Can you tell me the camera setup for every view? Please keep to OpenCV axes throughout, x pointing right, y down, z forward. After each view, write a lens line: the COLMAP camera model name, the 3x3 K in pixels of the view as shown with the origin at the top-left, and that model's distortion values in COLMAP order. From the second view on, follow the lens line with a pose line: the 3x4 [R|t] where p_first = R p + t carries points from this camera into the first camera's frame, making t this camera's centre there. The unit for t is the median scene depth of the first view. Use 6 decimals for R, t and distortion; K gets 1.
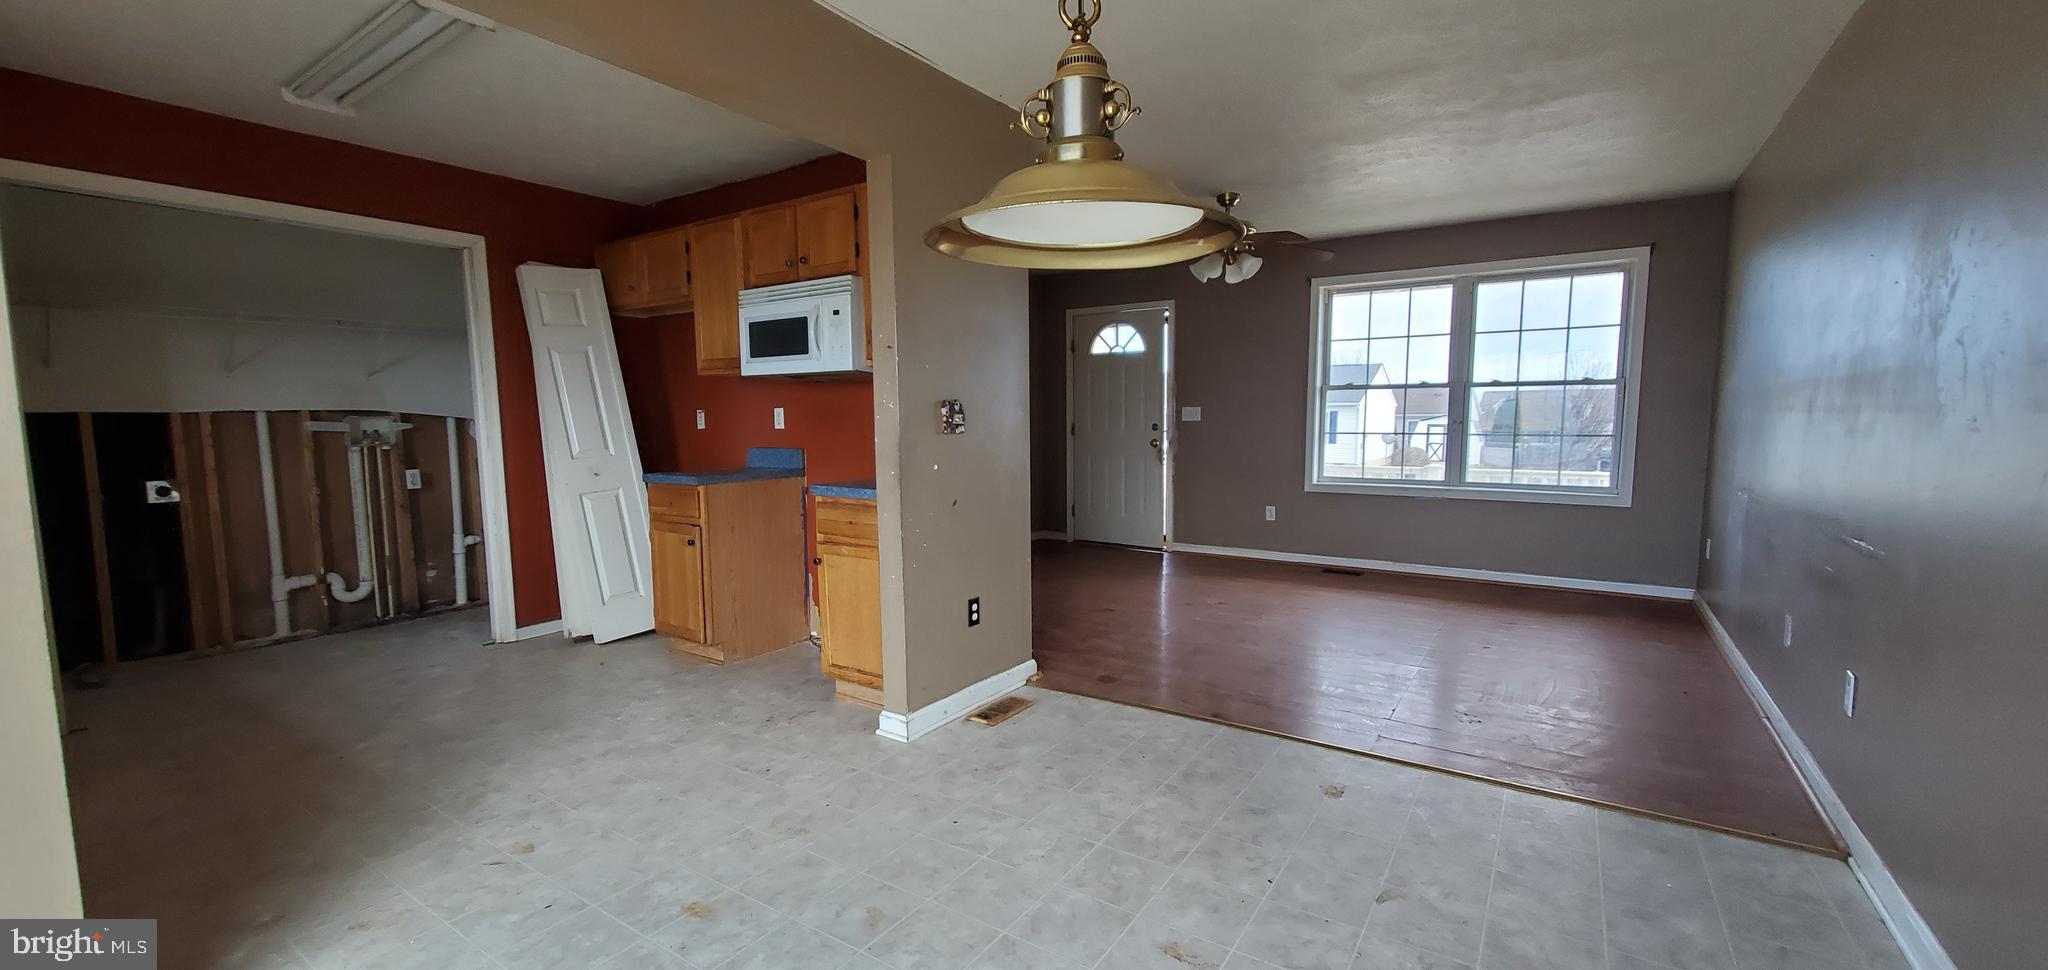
lens RADIAL K [[804.6, 0, 1020.1], [0, 804.6, 514.6], [0, 0, 1]] dist [0.000418, 0.000077]
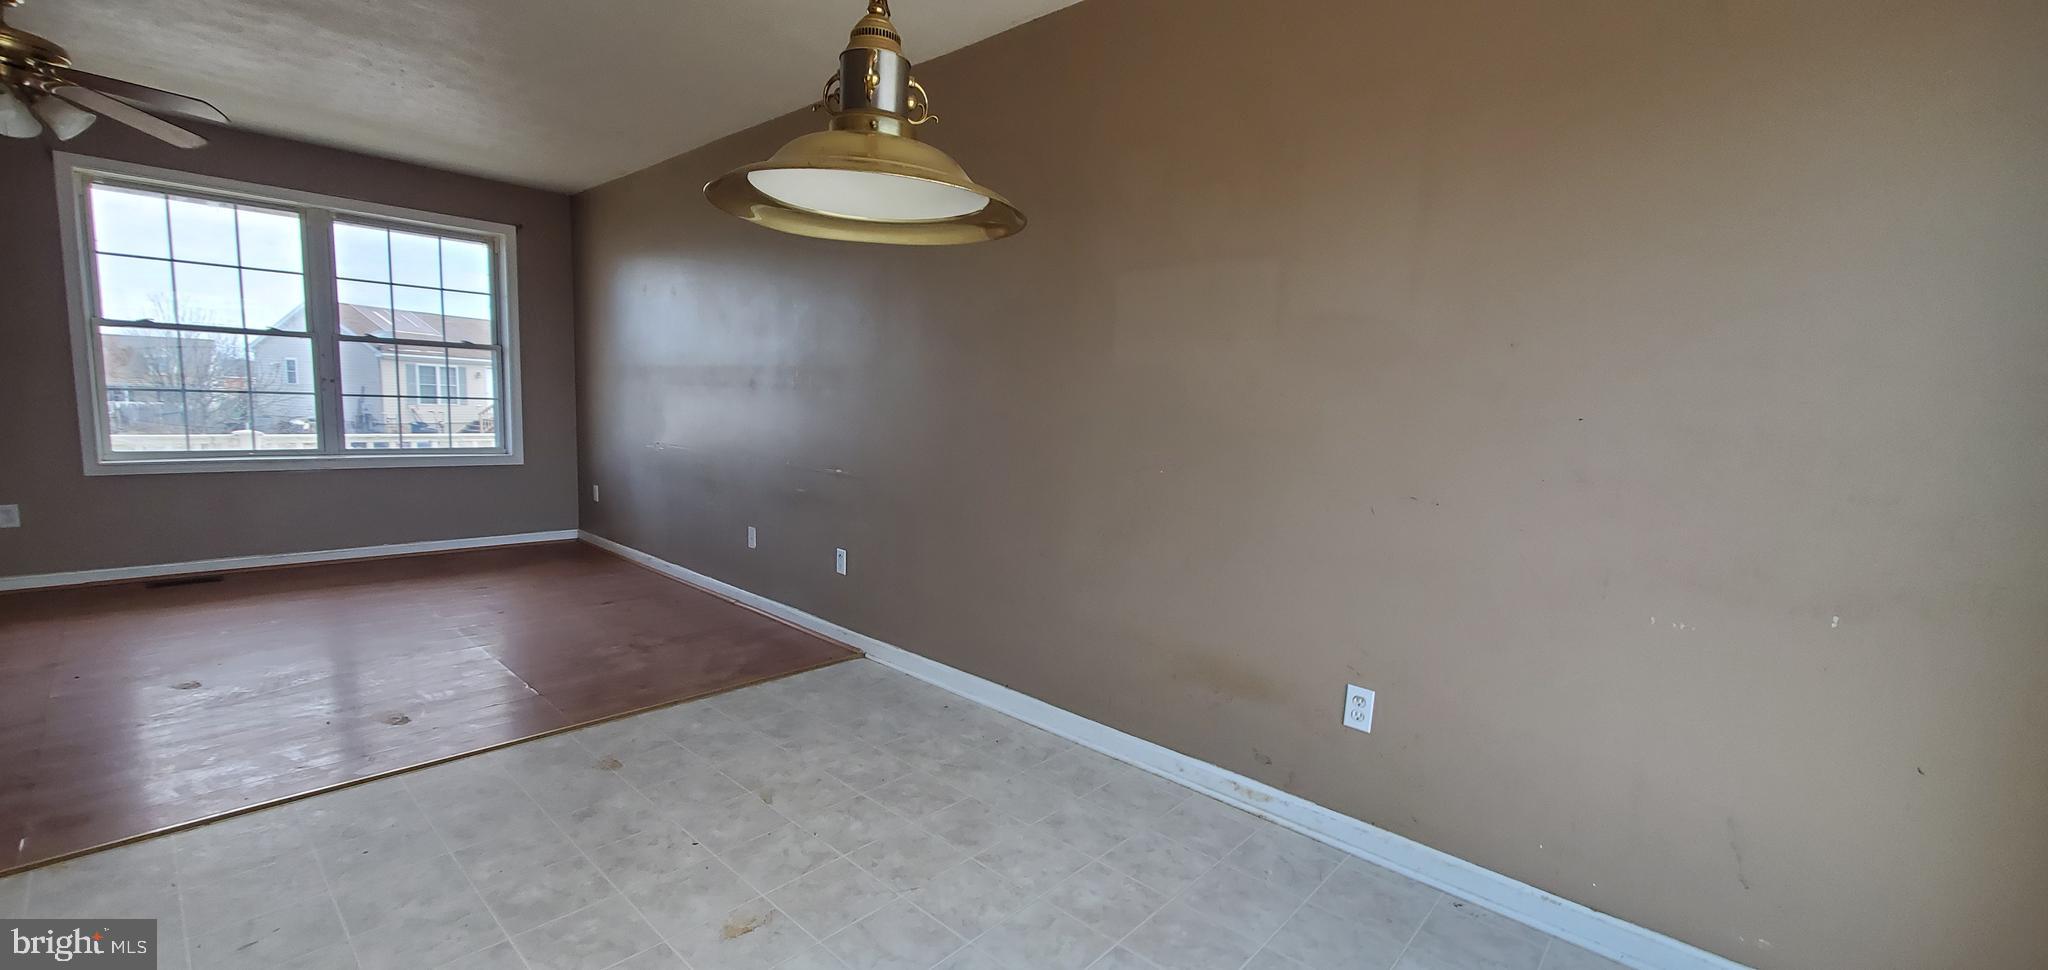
lens RADIAL K [[821.4, 0, 1009.4], [0, 821.4, 475.7], [0, 0, 1]] dist [0.018376, 0.000002]
pose [[0.159005, -0.082970, 0.983785, -0.221746], [0.082075, 0.994124, 0.070577, -0.016396], [-0.983860, 0.069522, 0.164880, 0.148068]]
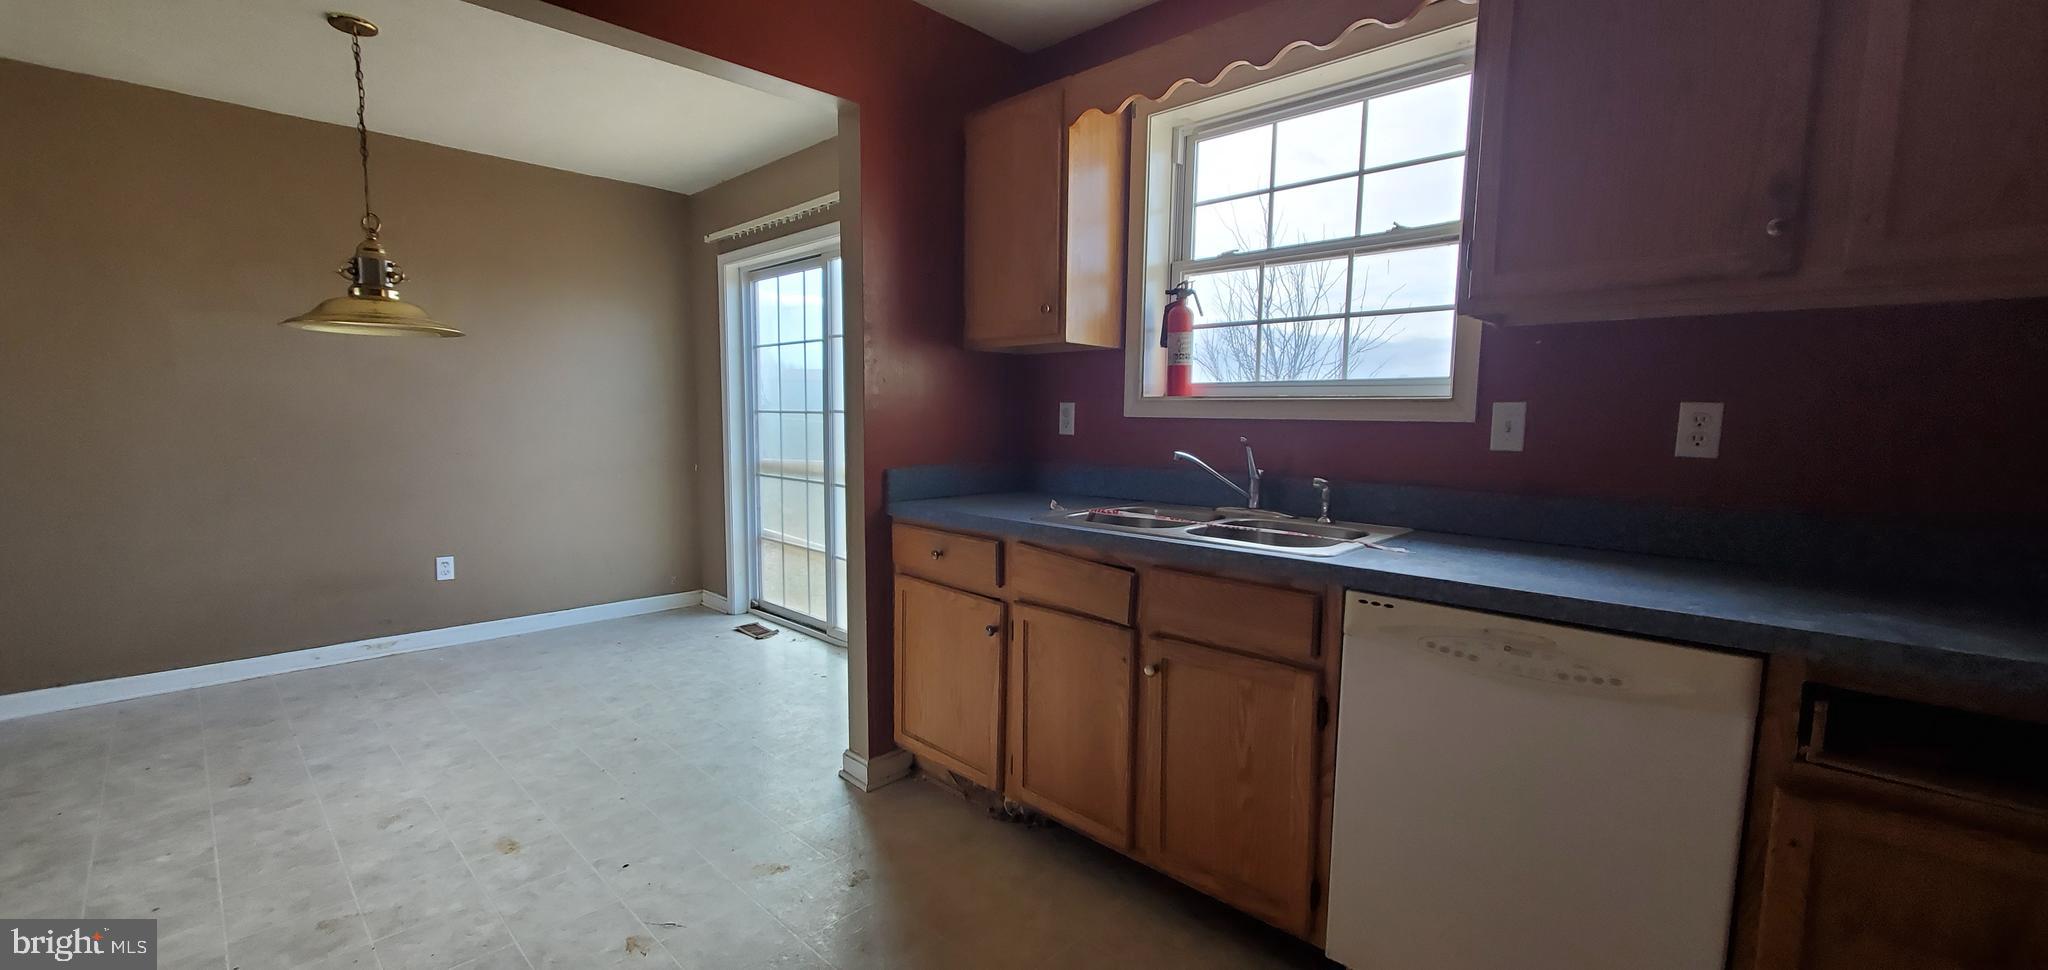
lens RADIAL K [[807.5, 0, 1015.8], [0, 807.5, 498.3], [0, 0, 1]] dist [0.001028, -0.000059]
pose [[-0.984492, -0.019673, 0.174324, -0.448718], [0.020420, 0.974087, 0.225248, -0.079706], [-0.174238, 0.225315, -0.958579, 0.643488]]
